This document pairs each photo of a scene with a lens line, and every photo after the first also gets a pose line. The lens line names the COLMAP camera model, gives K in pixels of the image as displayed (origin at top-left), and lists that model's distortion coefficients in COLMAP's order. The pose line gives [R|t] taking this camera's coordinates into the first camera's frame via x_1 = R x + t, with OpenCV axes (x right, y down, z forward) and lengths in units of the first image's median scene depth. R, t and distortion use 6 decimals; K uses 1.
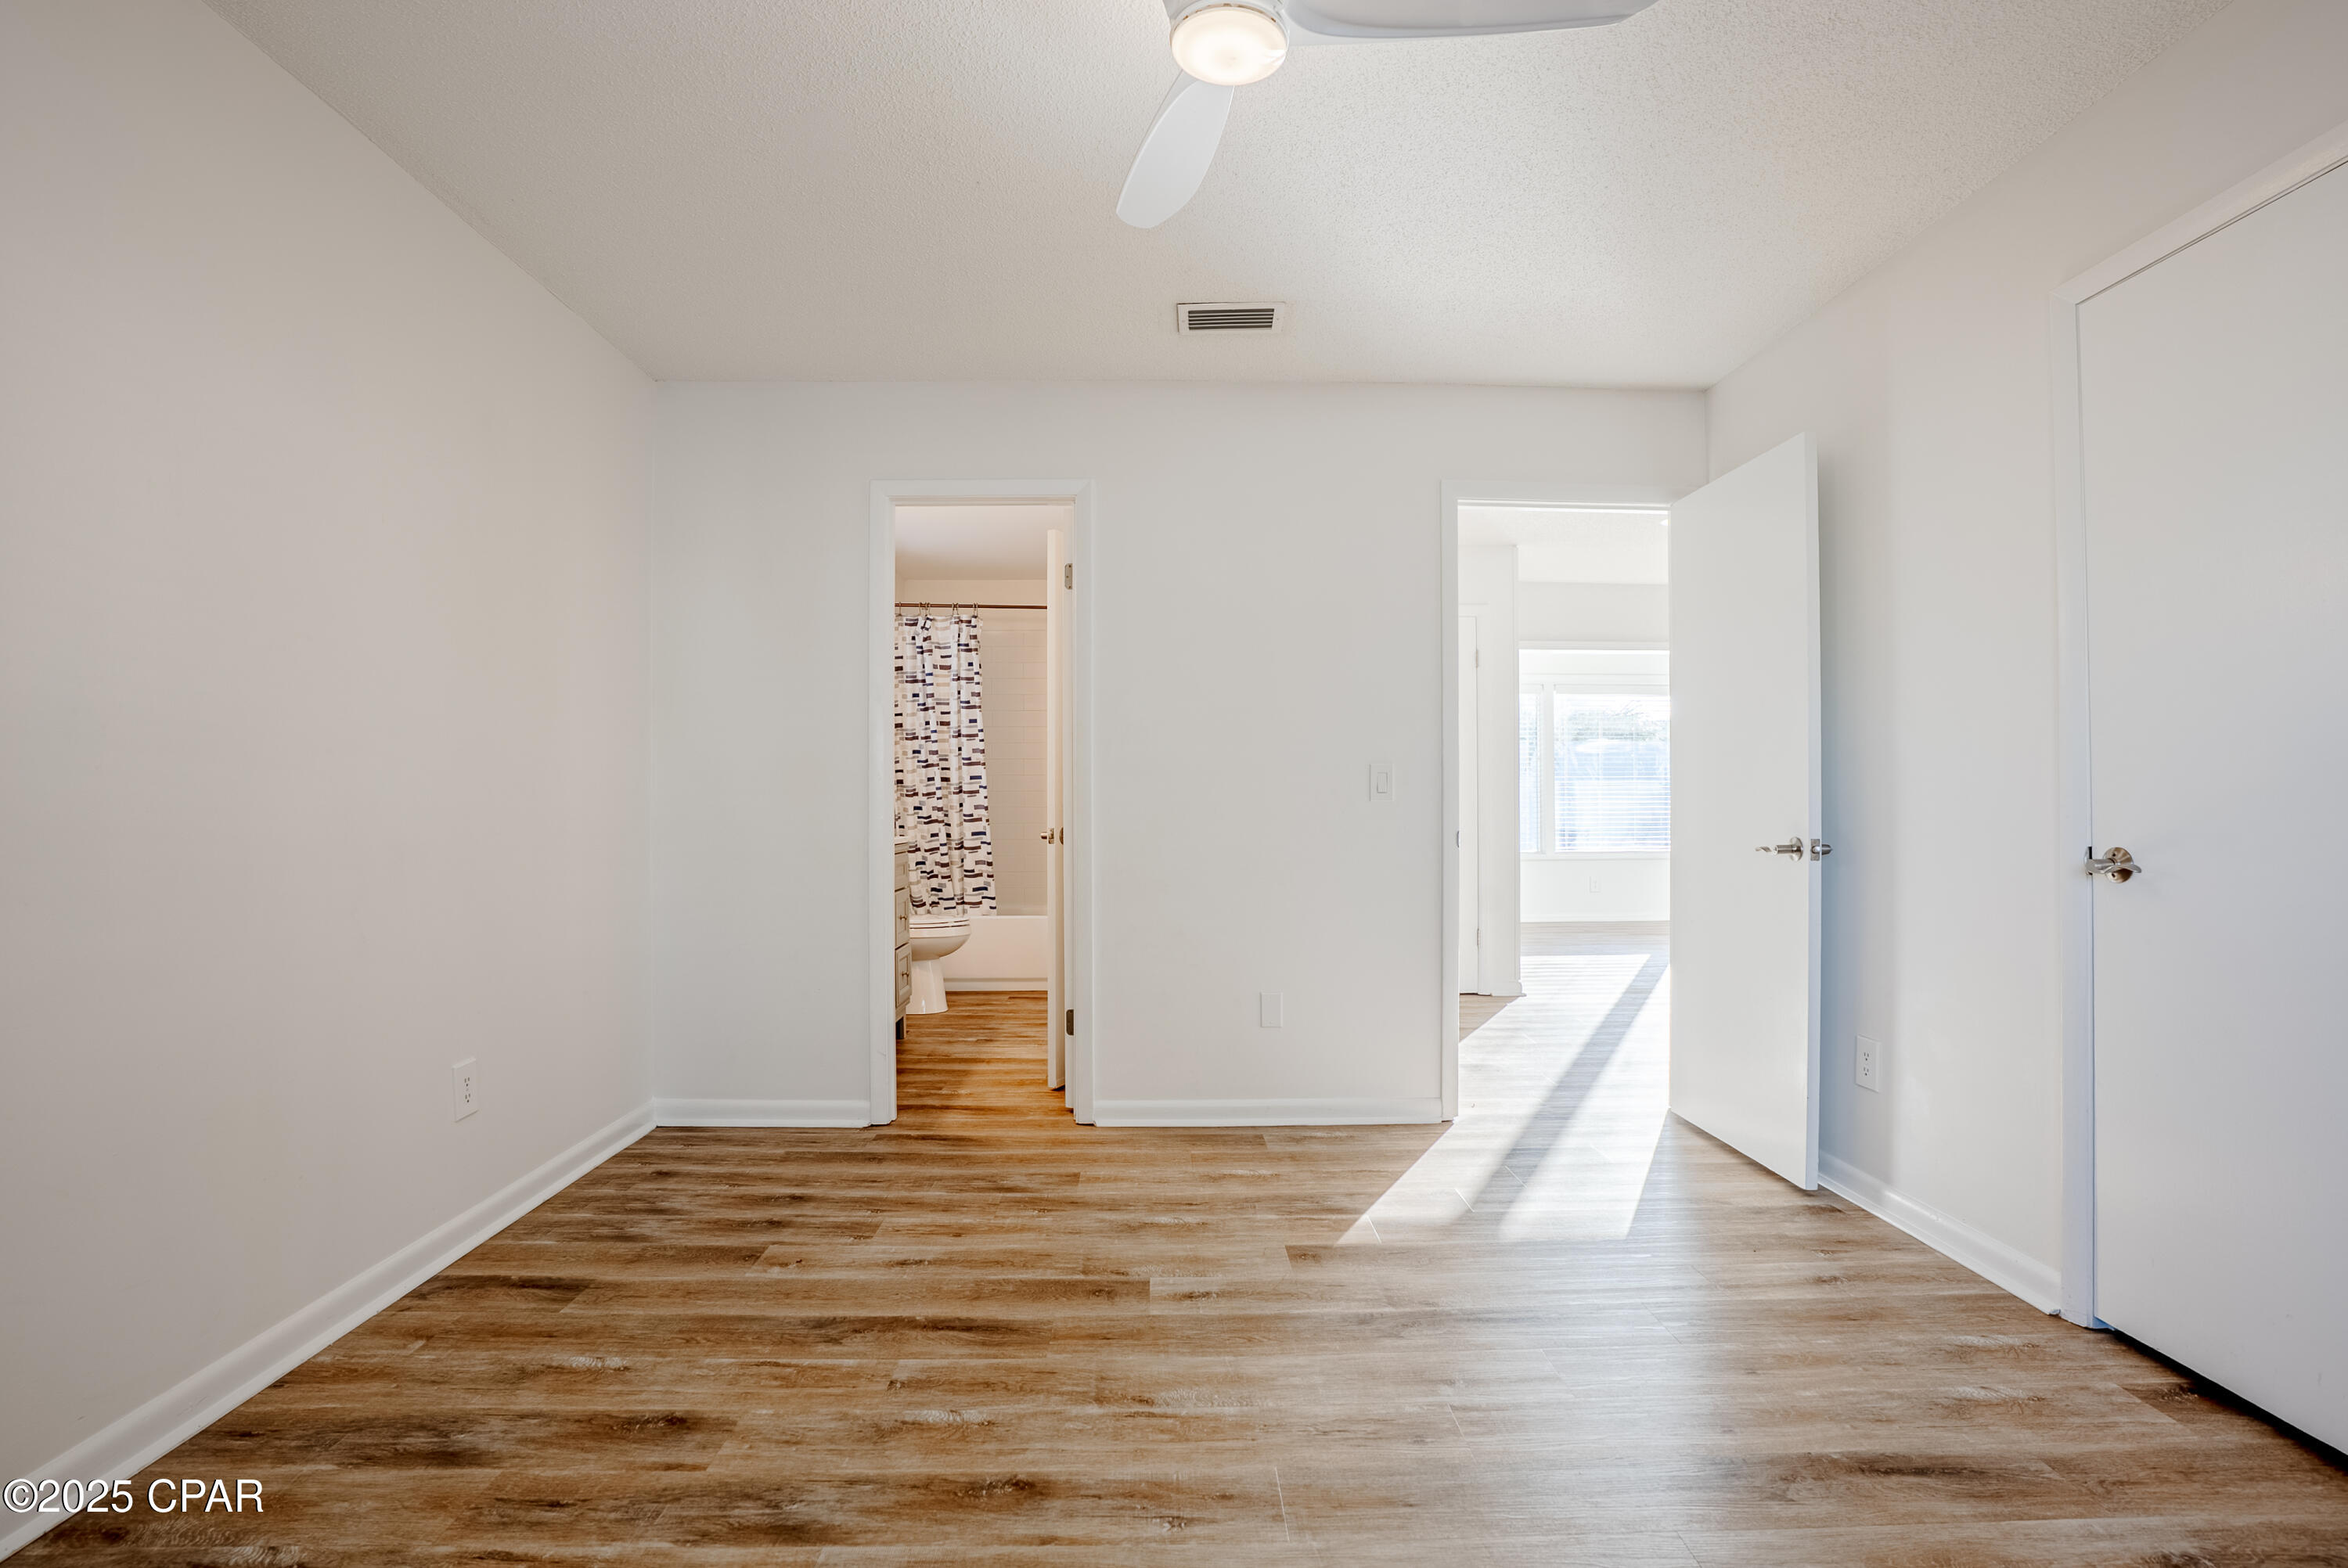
lens RADIAL K [[1087.5, 0, 1169.7], [0, 1087.5, 792.8], [0, 0, 1]] dist [-0.023085, 0.001658]
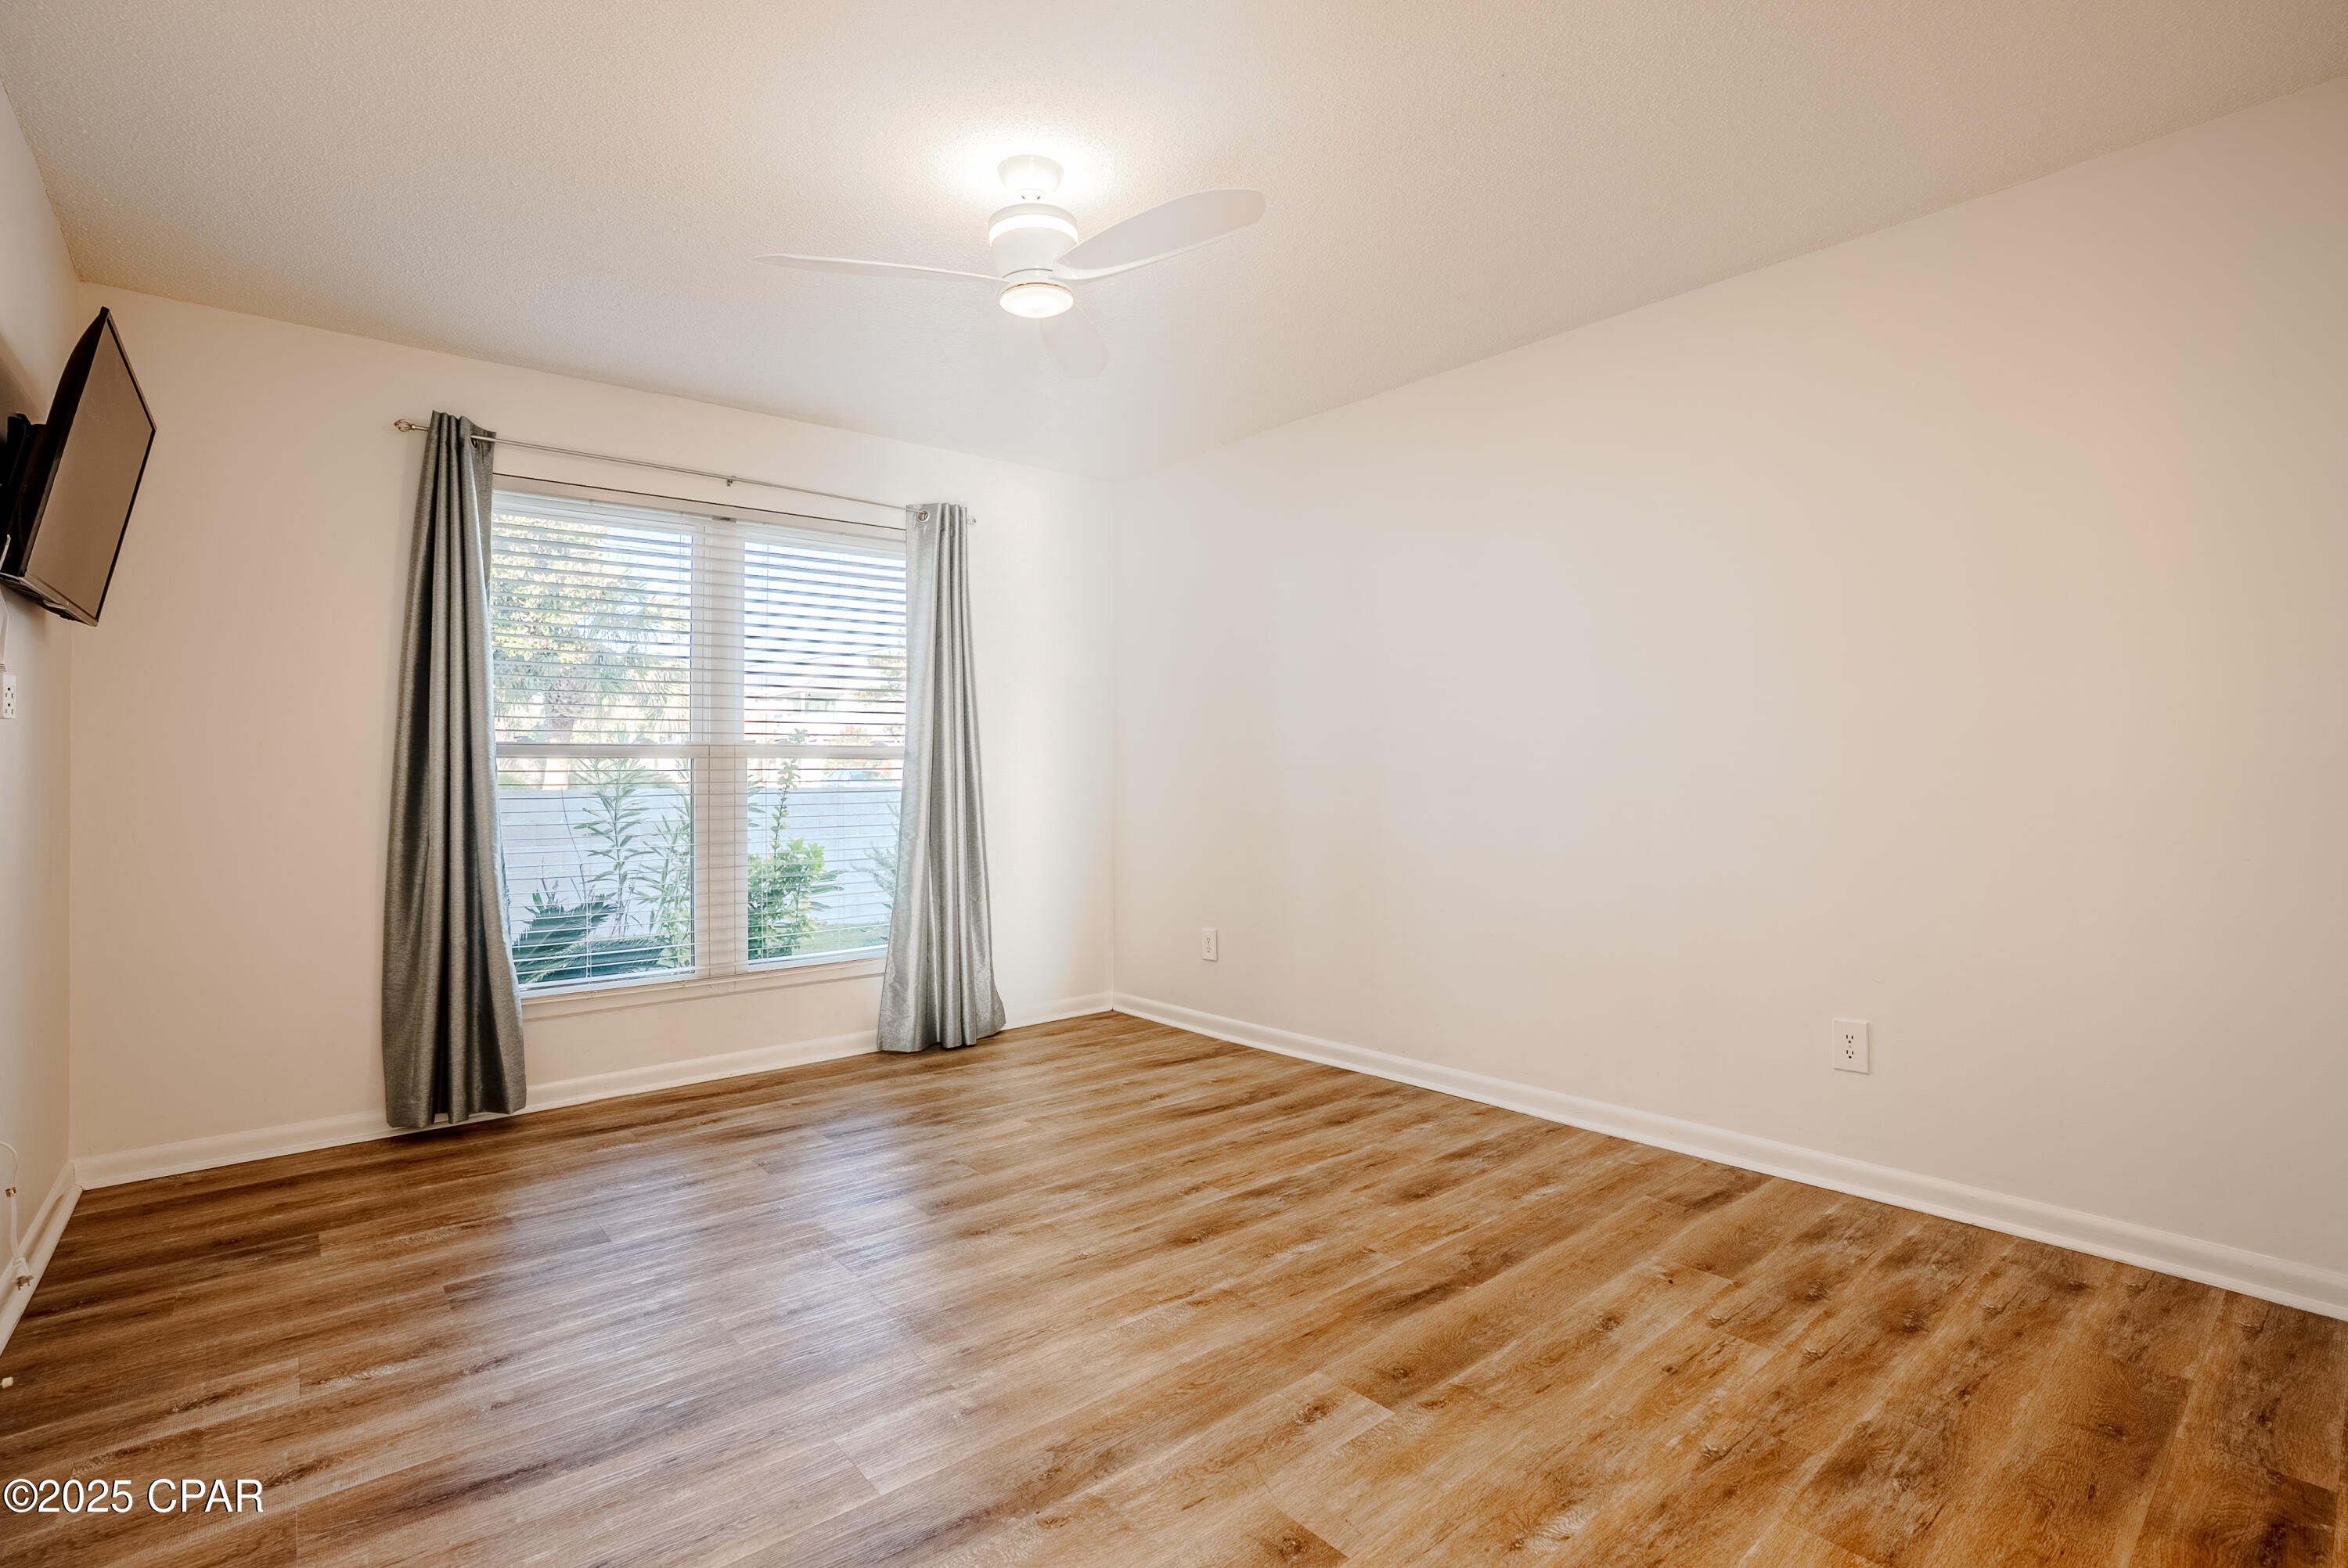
lens RADIAL K [[1087.5, 0, 1168.1], [0, 1087.5, 784.3], [0, 0, 1]] dist [-0.023085, 0.001658]
pose [[-0.770353, 0.009443, -0.637548, 0.626700], [0.010944, 0.999939, 0.001587, 0.009787], [0.637524, -0.005755, -0.770409, 1.610303]]
